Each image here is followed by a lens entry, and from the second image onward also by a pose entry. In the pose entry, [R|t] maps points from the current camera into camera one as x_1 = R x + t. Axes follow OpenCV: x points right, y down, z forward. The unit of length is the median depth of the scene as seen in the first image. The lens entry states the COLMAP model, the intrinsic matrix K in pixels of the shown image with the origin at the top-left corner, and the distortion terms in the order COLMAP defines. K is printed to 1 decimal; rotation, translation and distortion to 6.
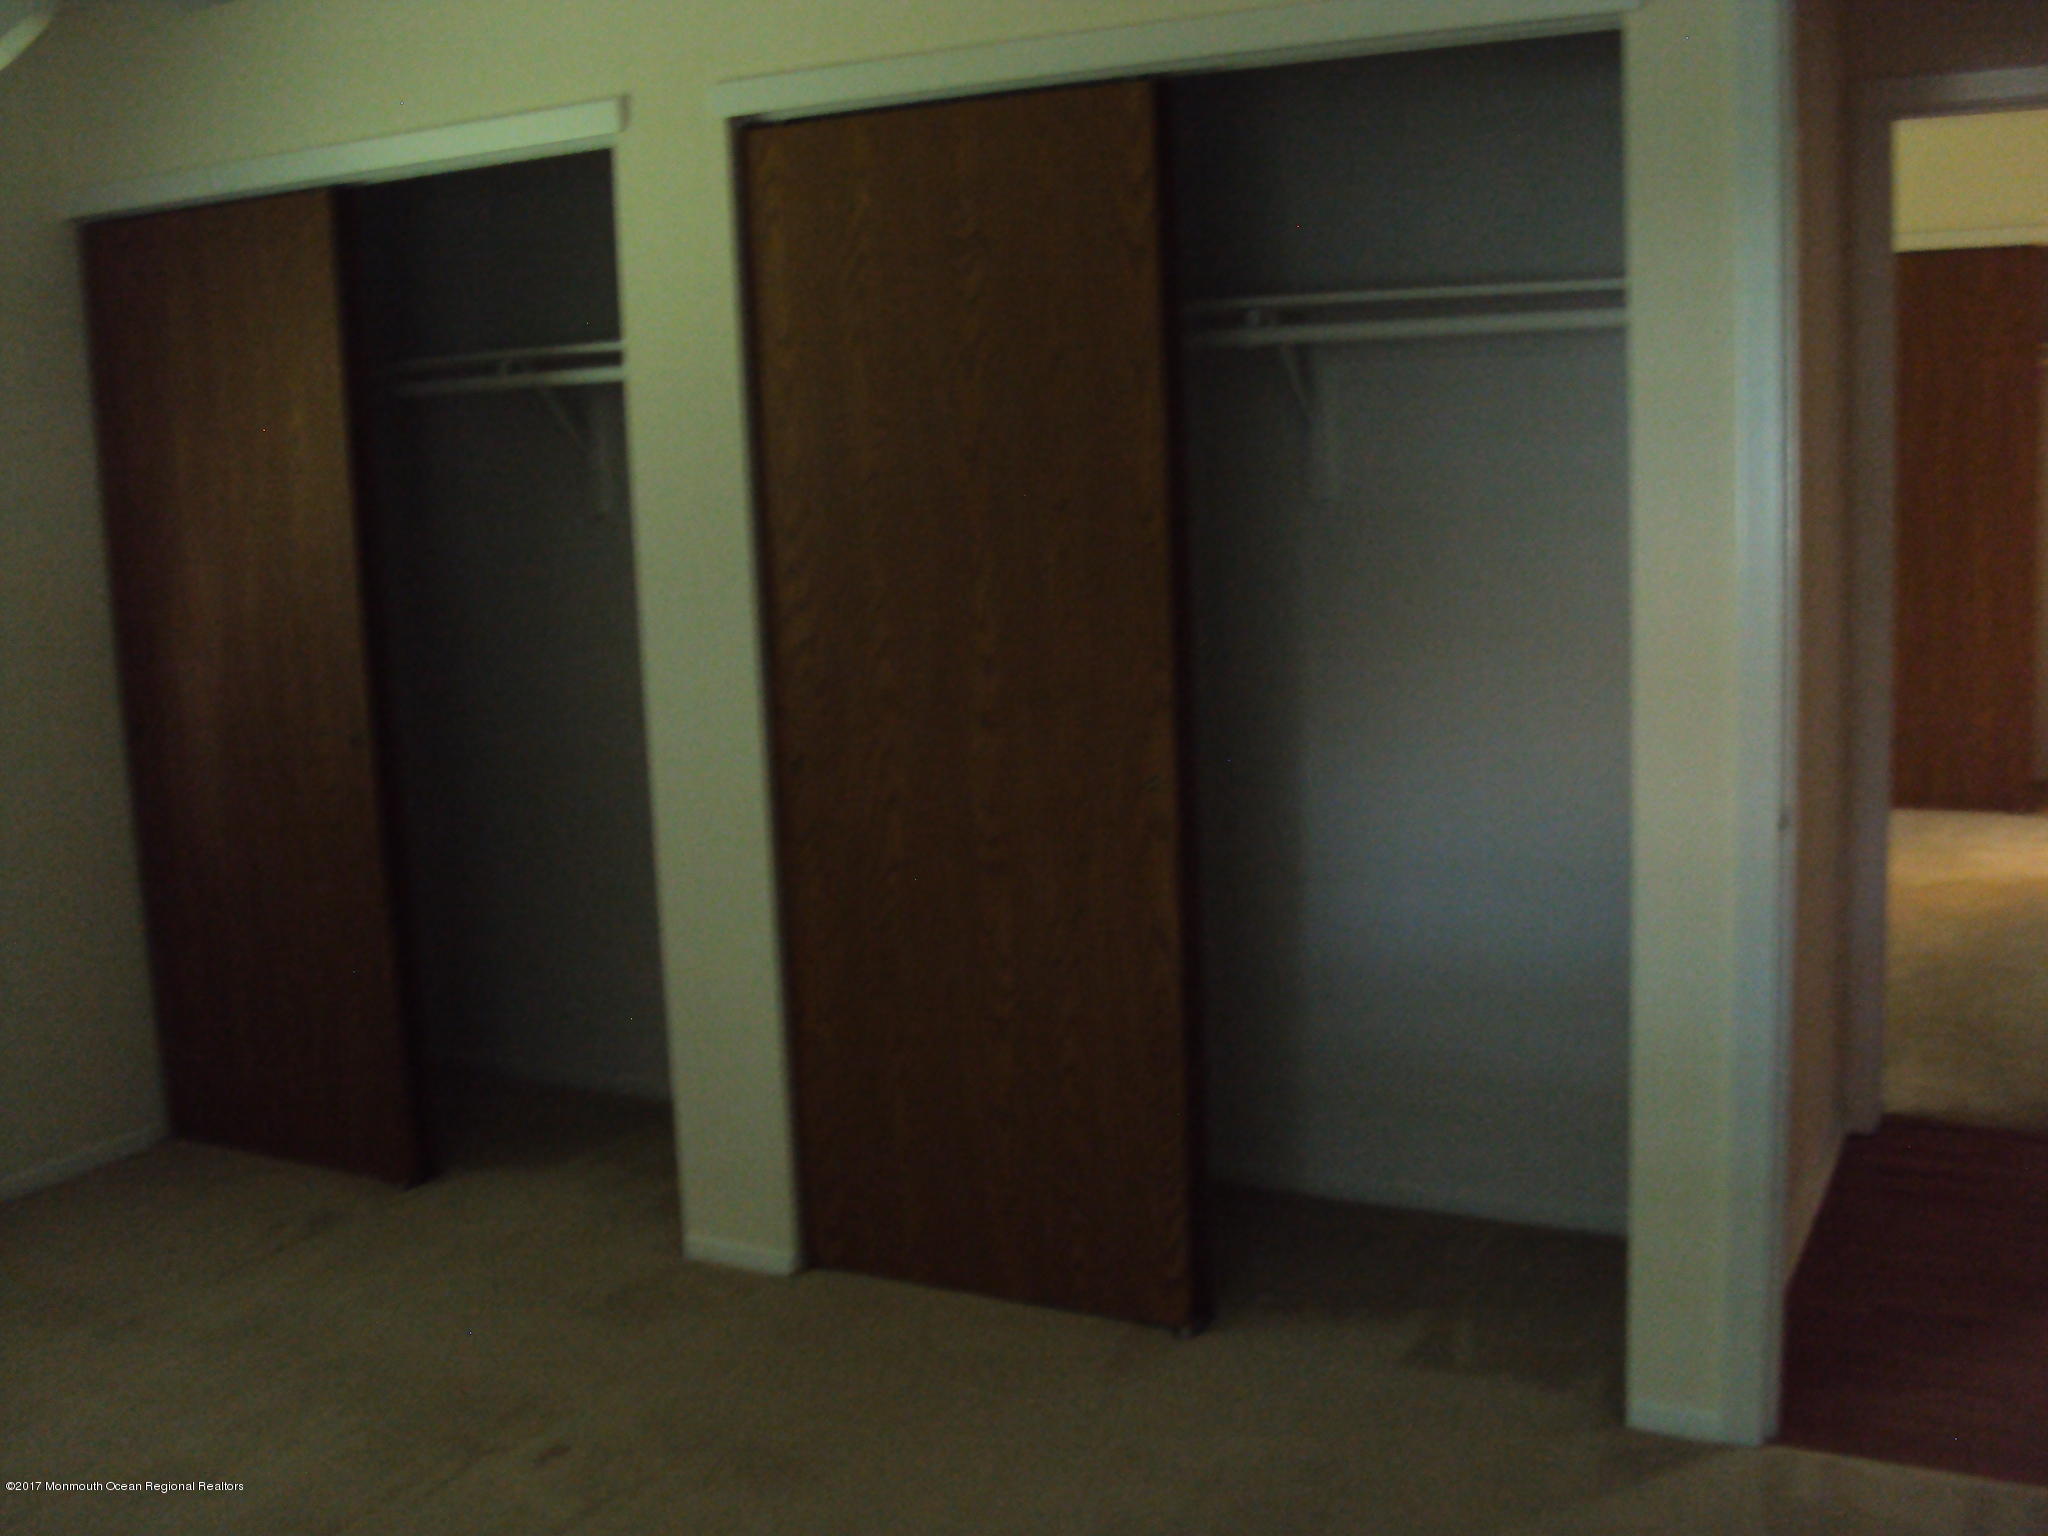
lens RADIAL K [[2100.3, 0, 1024.0], [0, 2100.3, 768.0], [0, 0, 1]] dist [-0.135751, 0.095578]
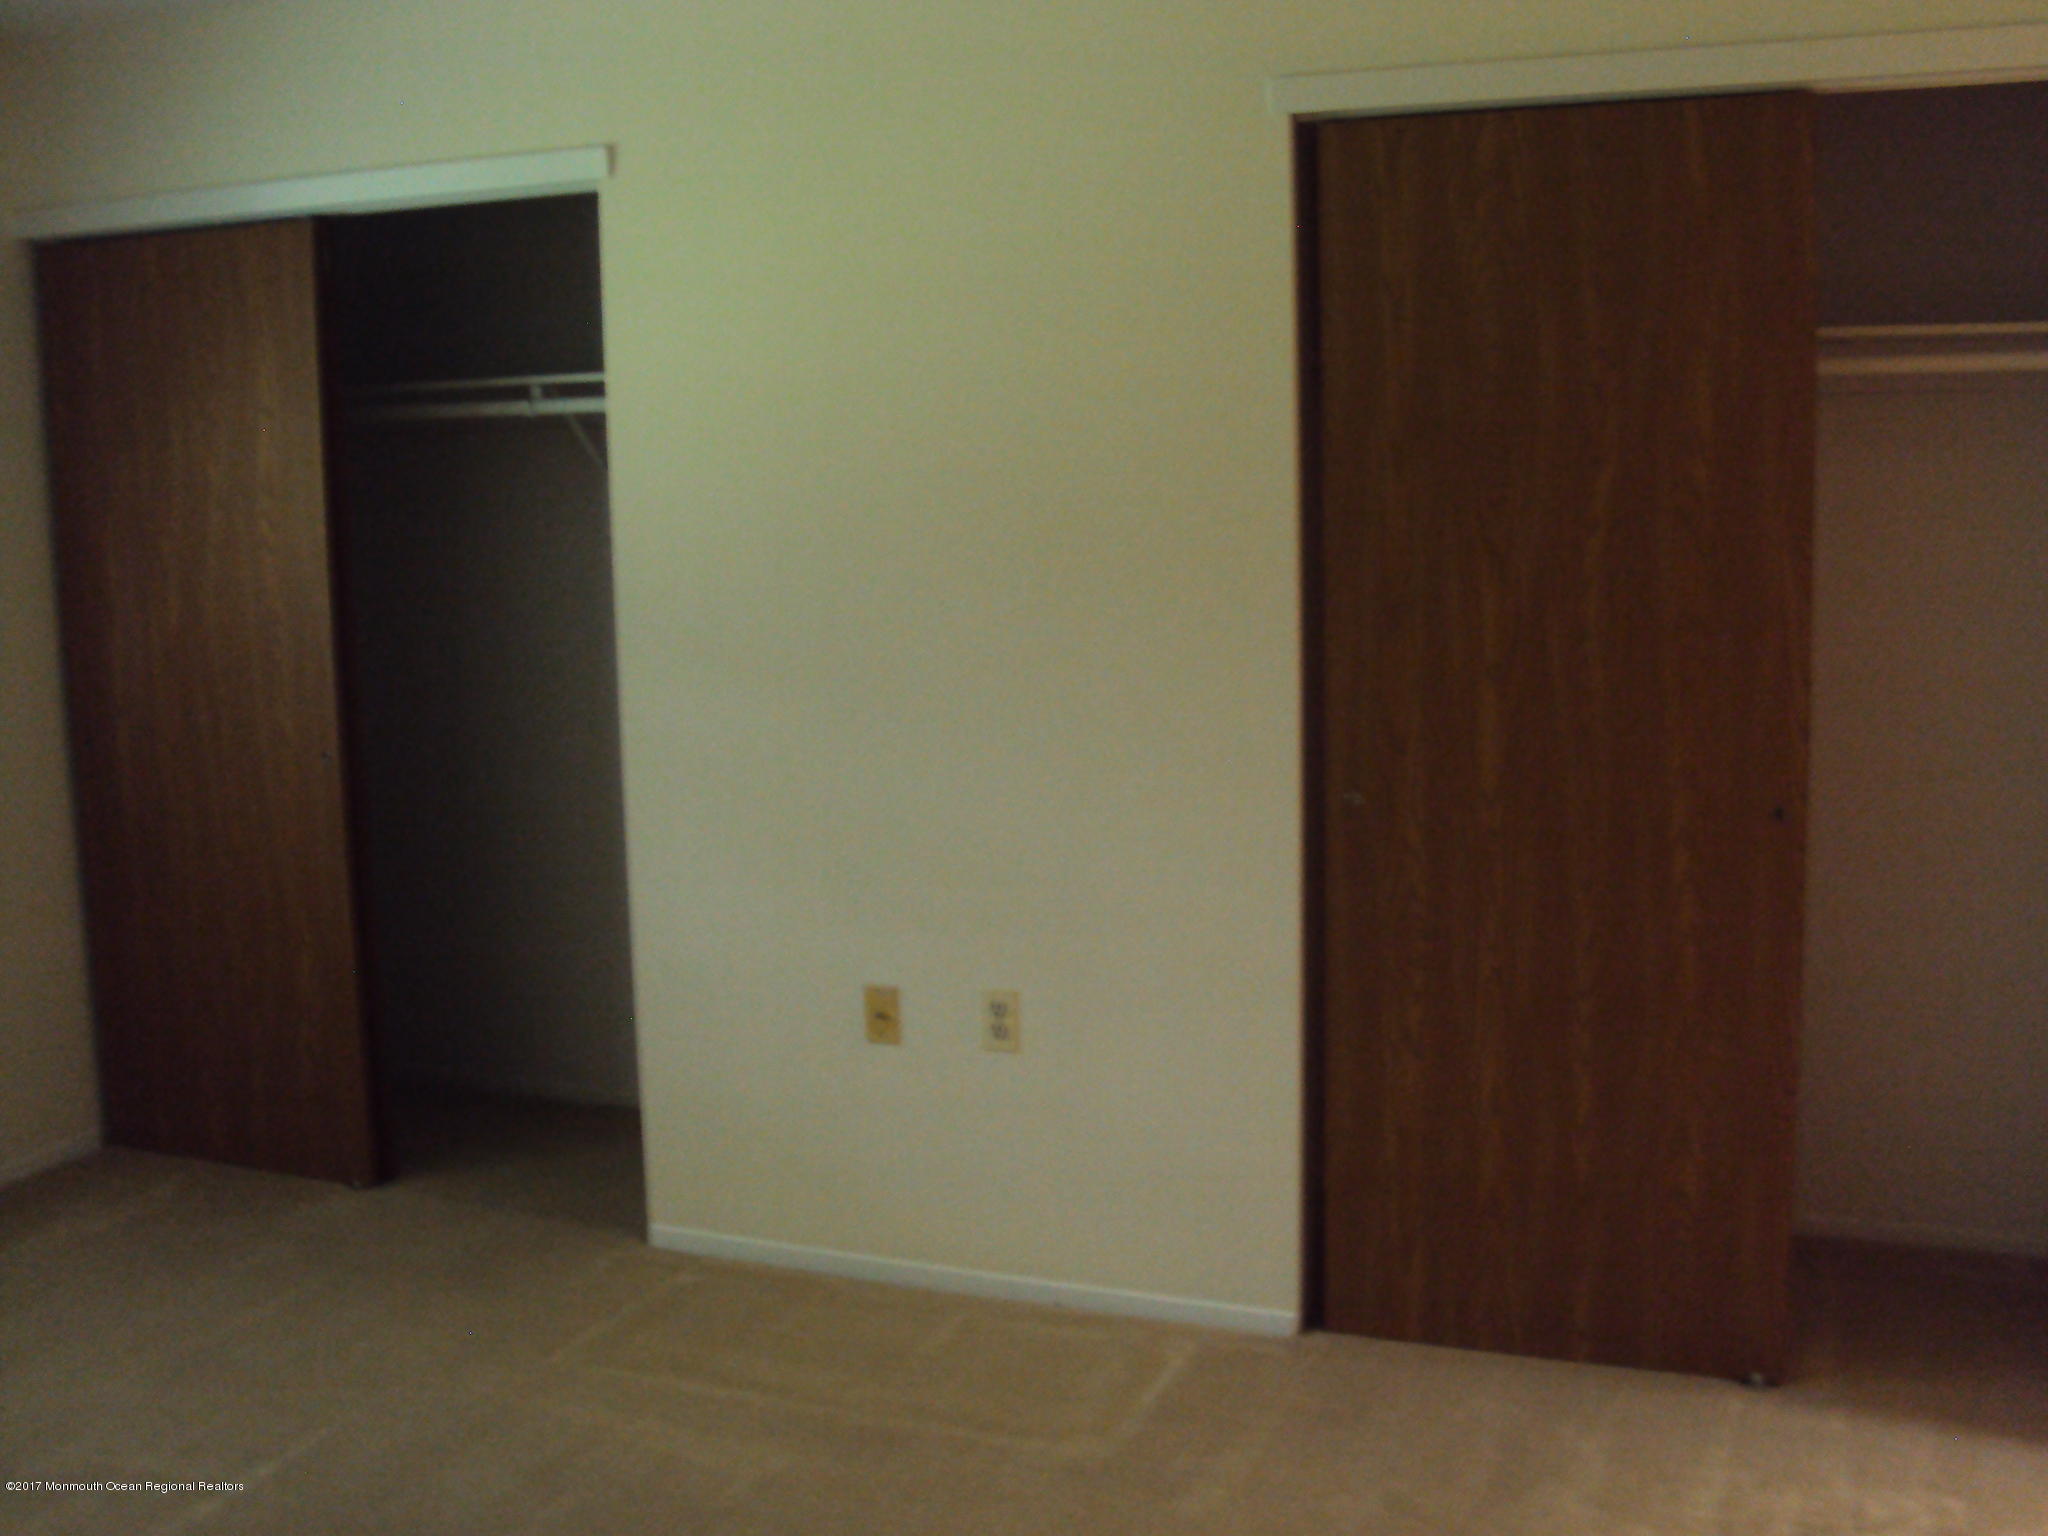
lens RADIAL K [[1820.4, 0, 1025.3], [0, 1820.4, 636.2], [0, 0, 1]] dist [-0.005459, -0.162196]
pose [[0.989719, 0.009855, 0.142686, -0.110691], [0.000403, 0.997427, -0.071686, -0.004361], [-0.143026, 0.071006, 0.987169, 0.058997]]
